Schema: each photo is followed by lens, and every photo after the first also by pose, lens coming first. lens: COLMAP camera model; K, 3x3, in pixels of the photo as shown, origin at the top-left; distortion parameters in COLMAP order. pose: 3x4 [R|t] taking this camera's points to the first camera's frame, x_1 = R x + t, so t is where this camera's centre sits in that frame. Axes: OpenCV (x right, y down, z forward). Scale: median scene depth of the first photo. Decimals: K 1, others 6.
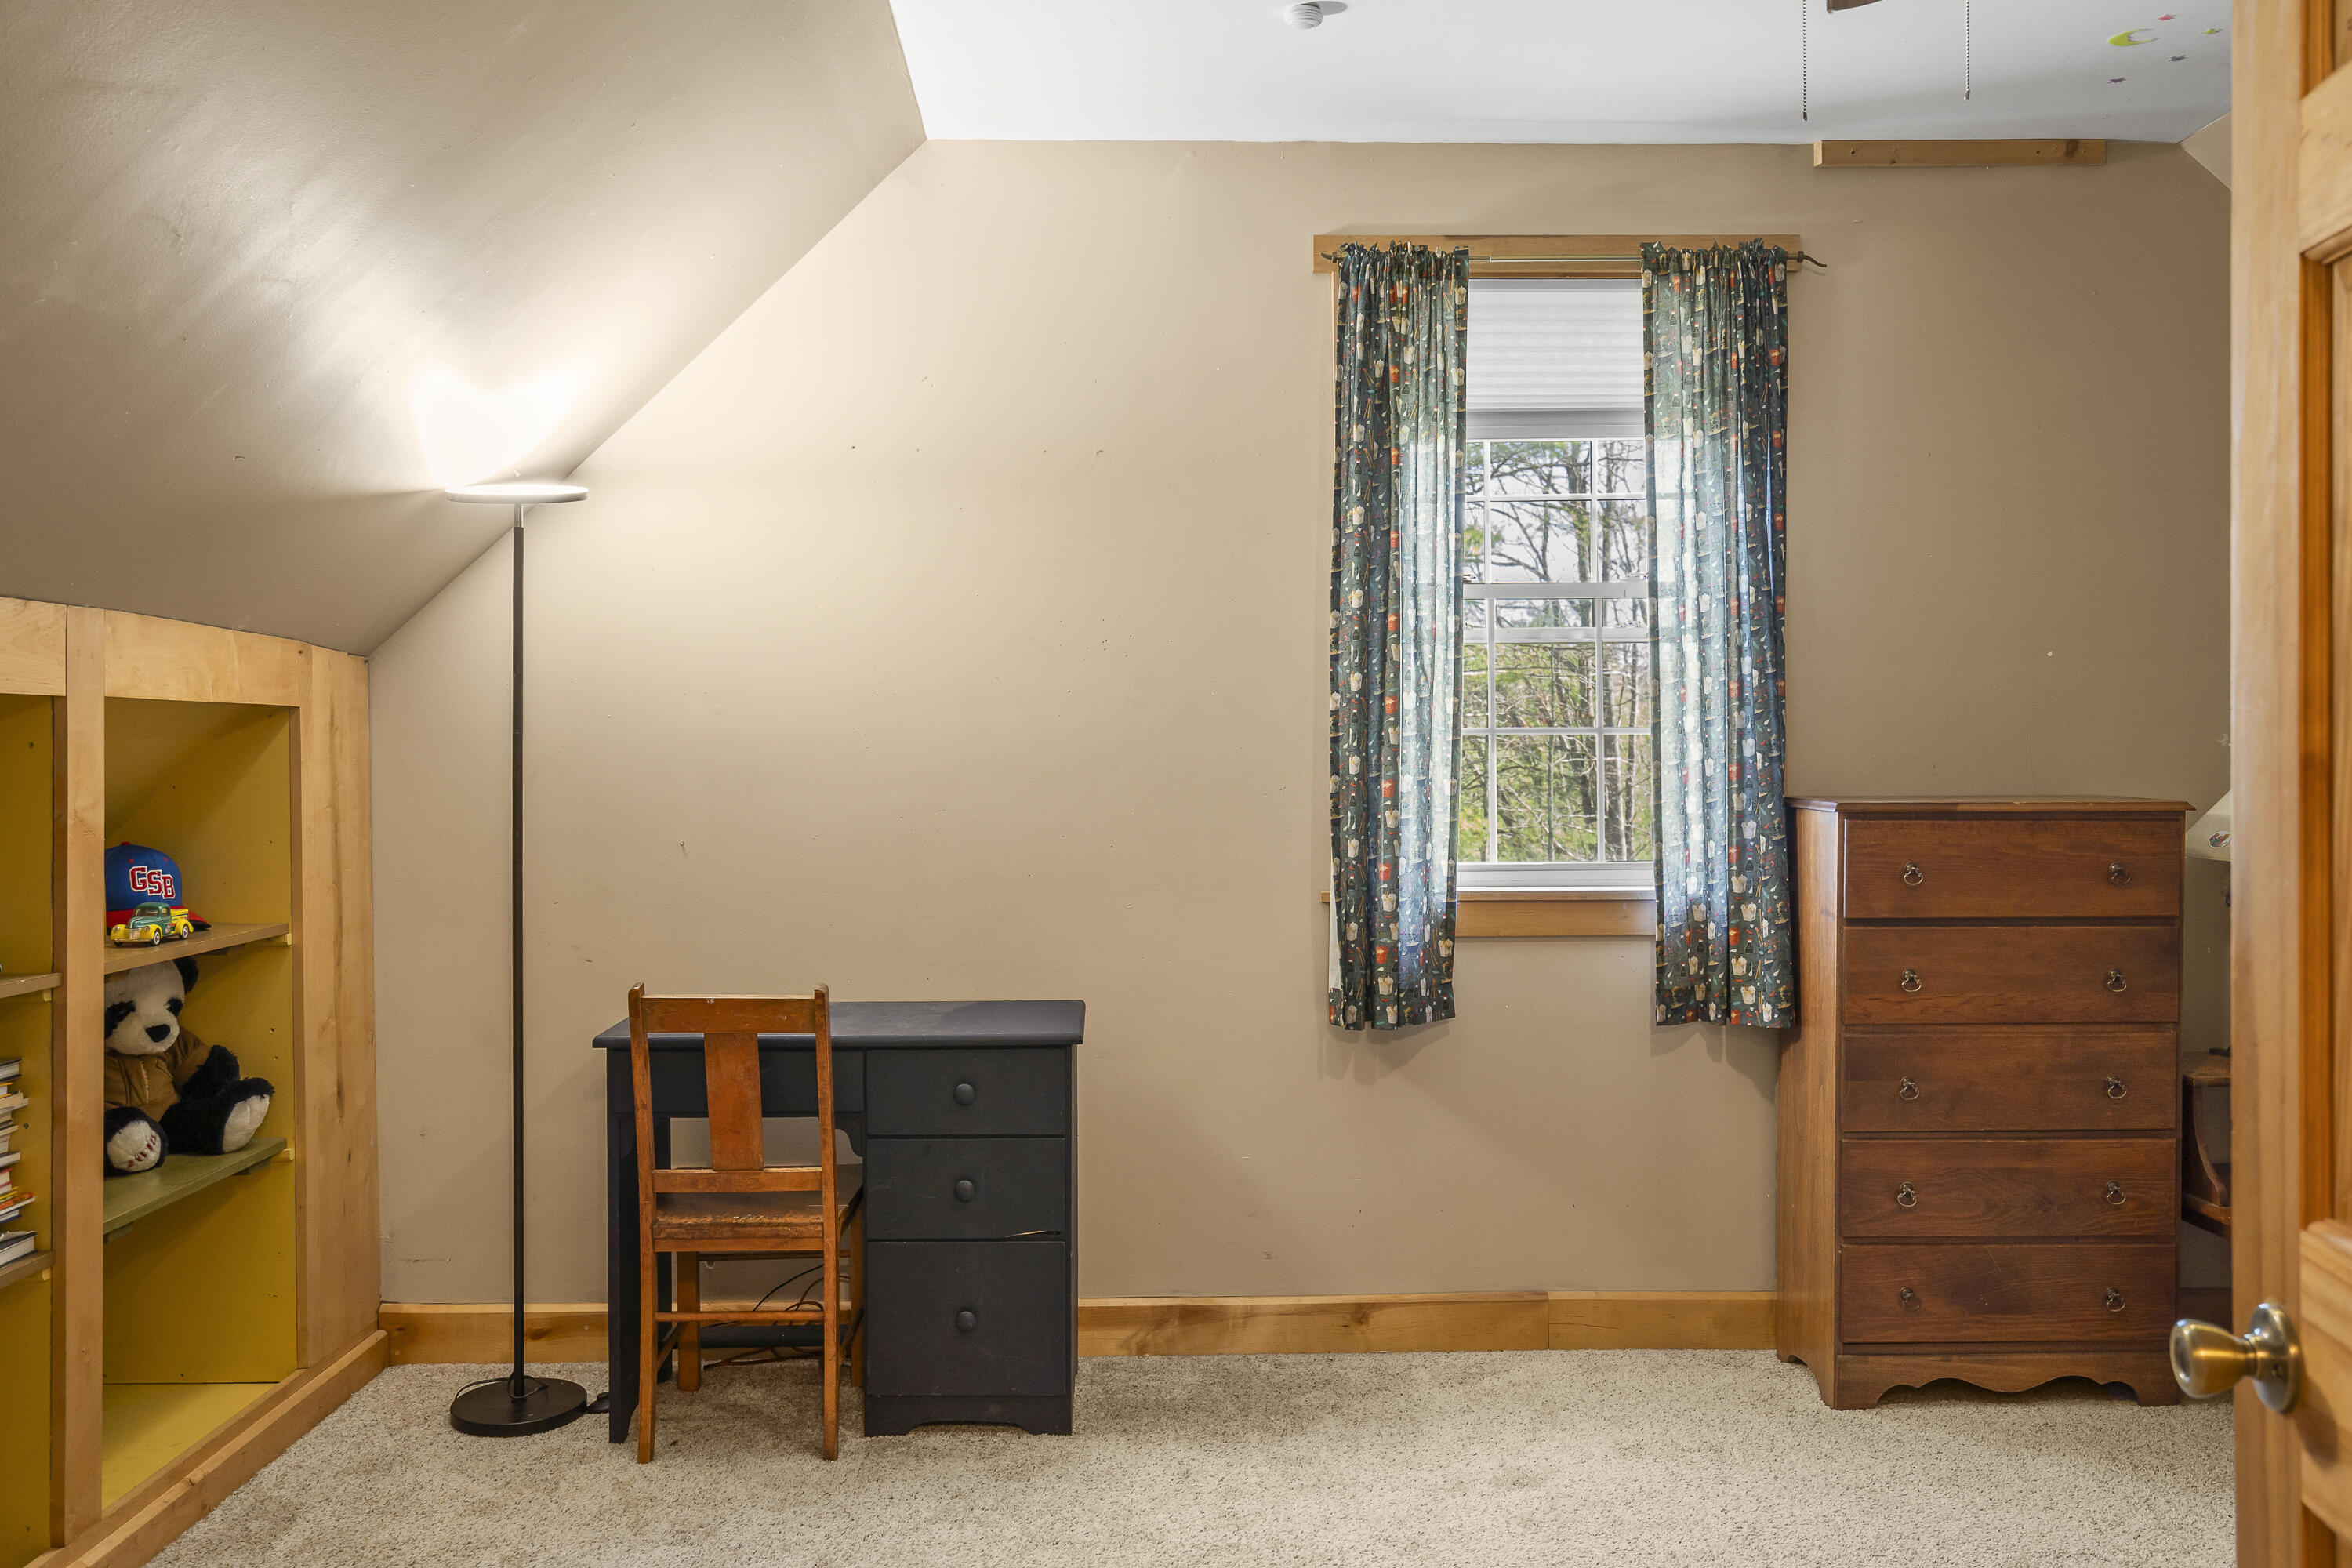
lens RADIAL K [[1886.2, 0, 1177.3], [0, 1886.2, 776.8], [0, 0, 1]] dist [-0.000099, 0.004745]
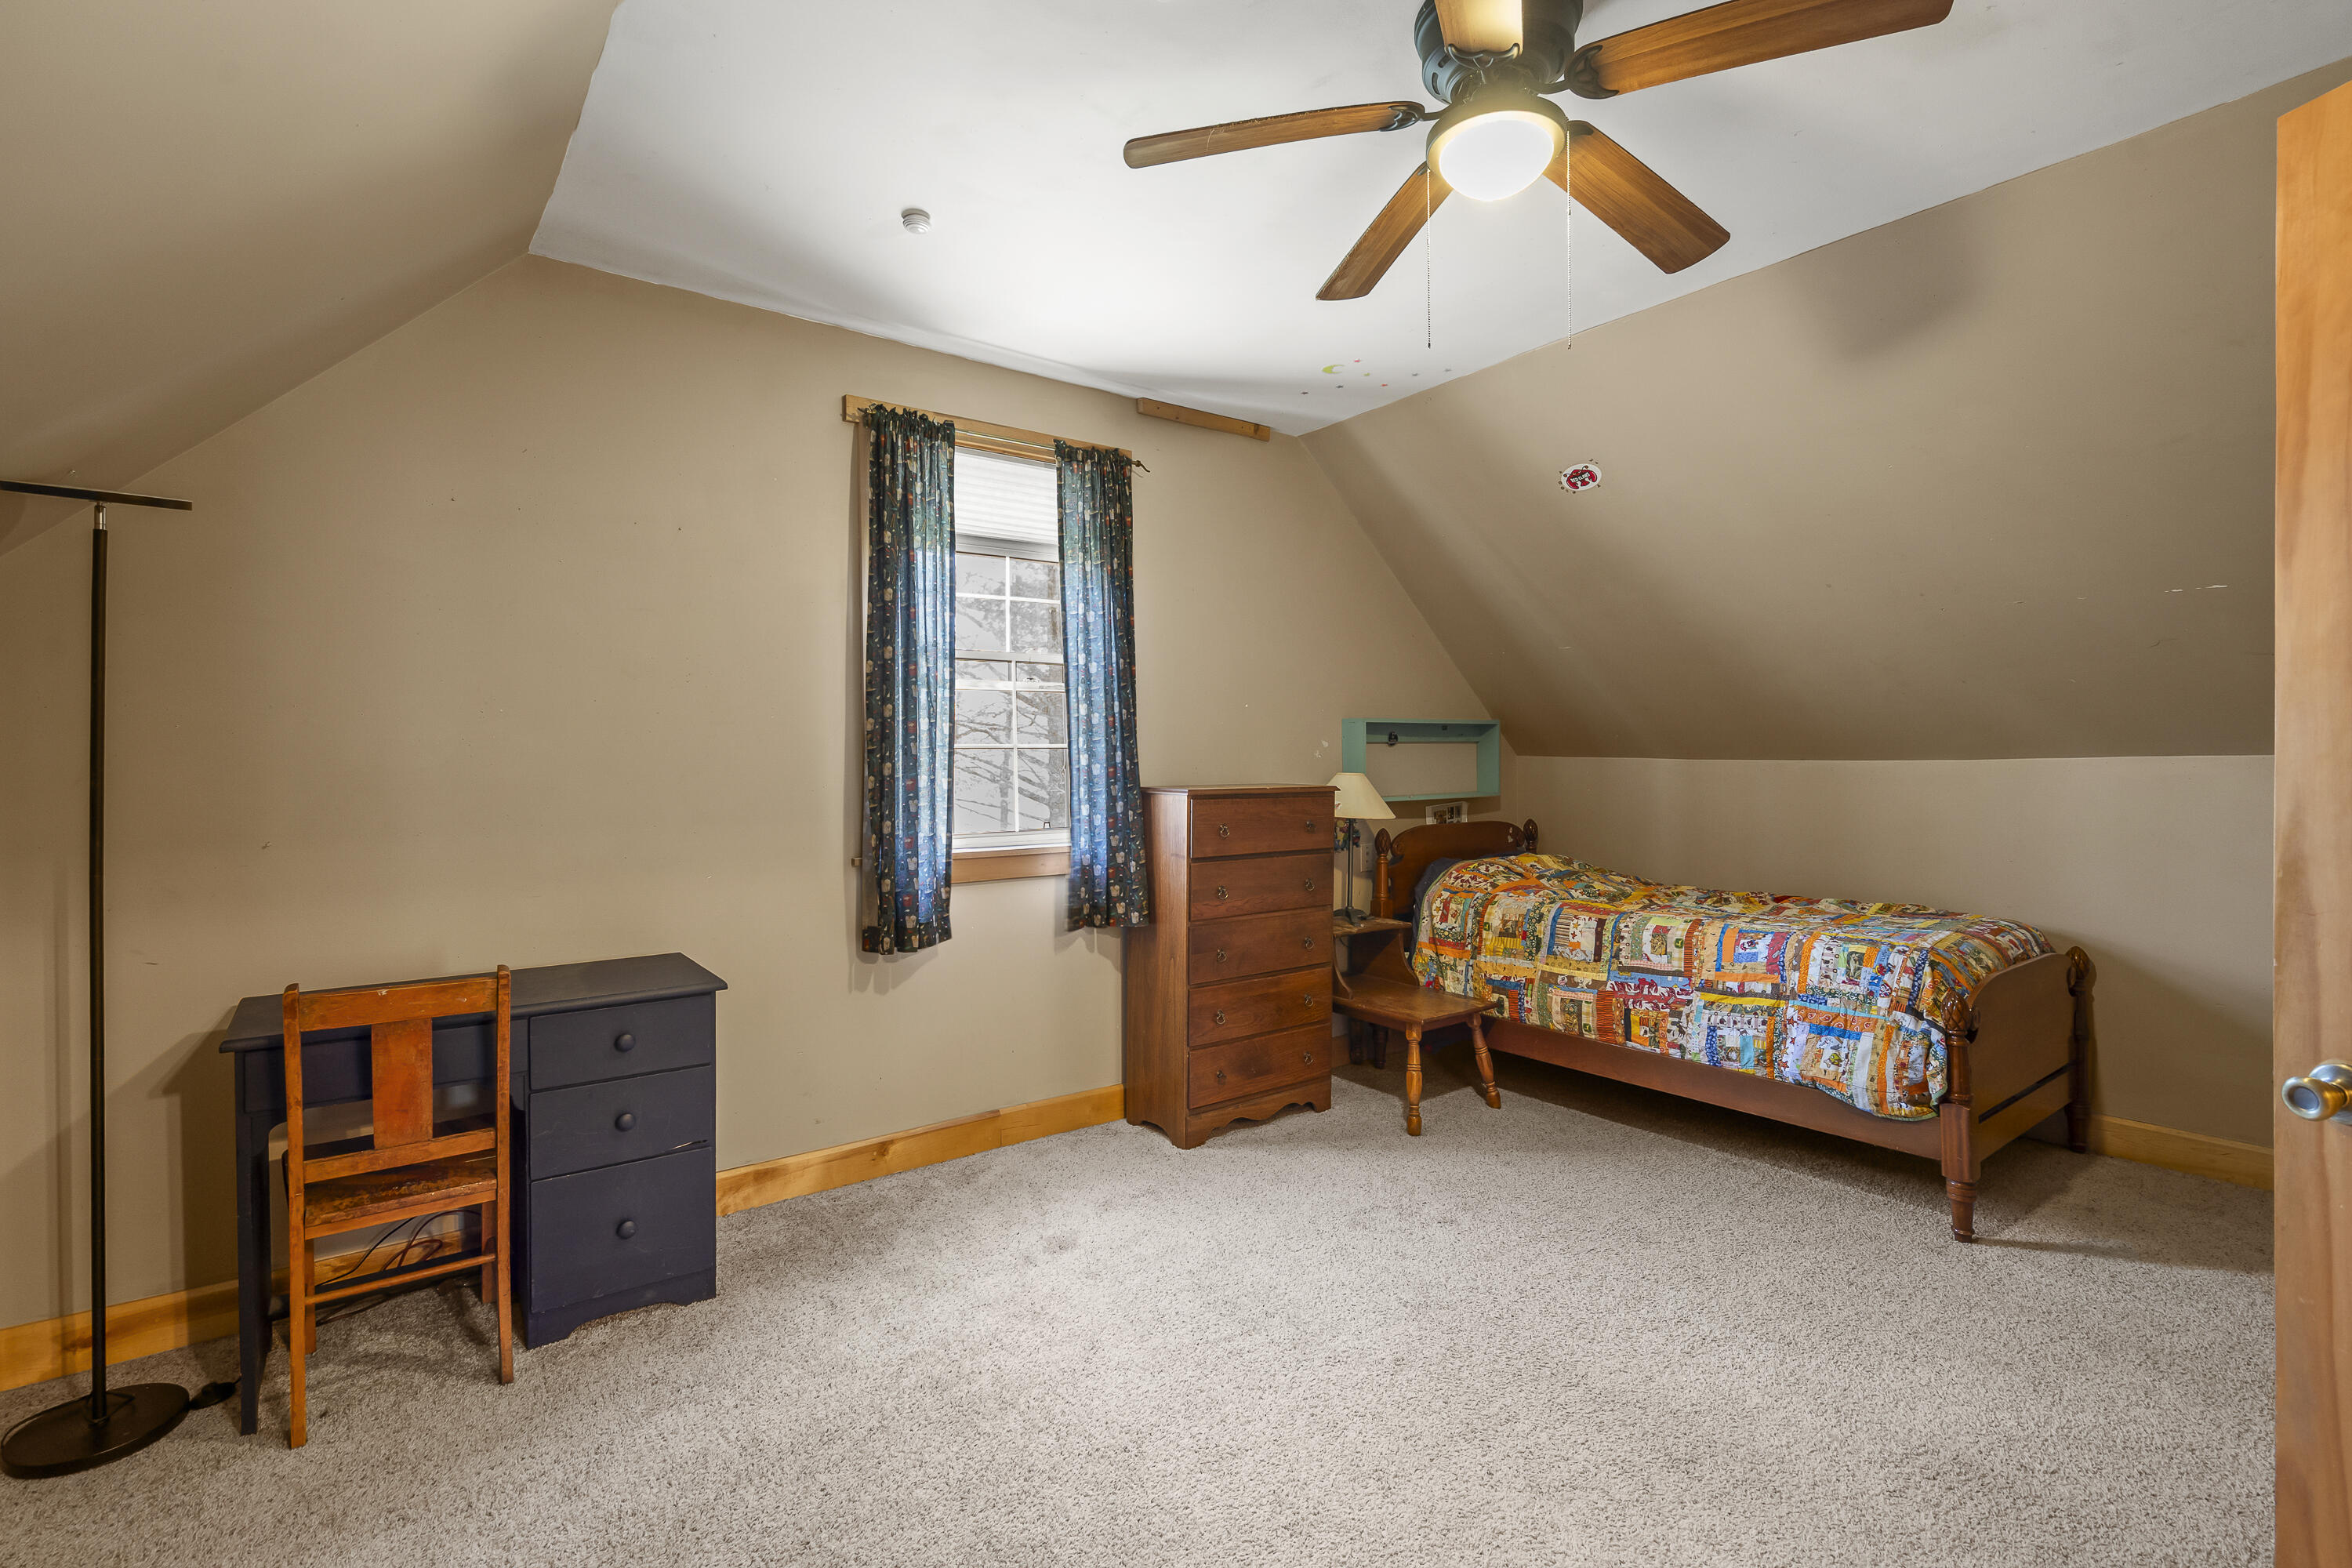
lens RADIAL K [[1048.6, 0, 1173.6], [0, 1048.6, 784.3], [0, 0, 1]] dist [-0.006634, 0.001351]
pose [[0.823910, -0.012183, 0.566589, -0.176364], [0.009931, 0.999926, 0.007061, 0.001898], [-0.566633, -0.000191, 0.823970, 0.220472]]
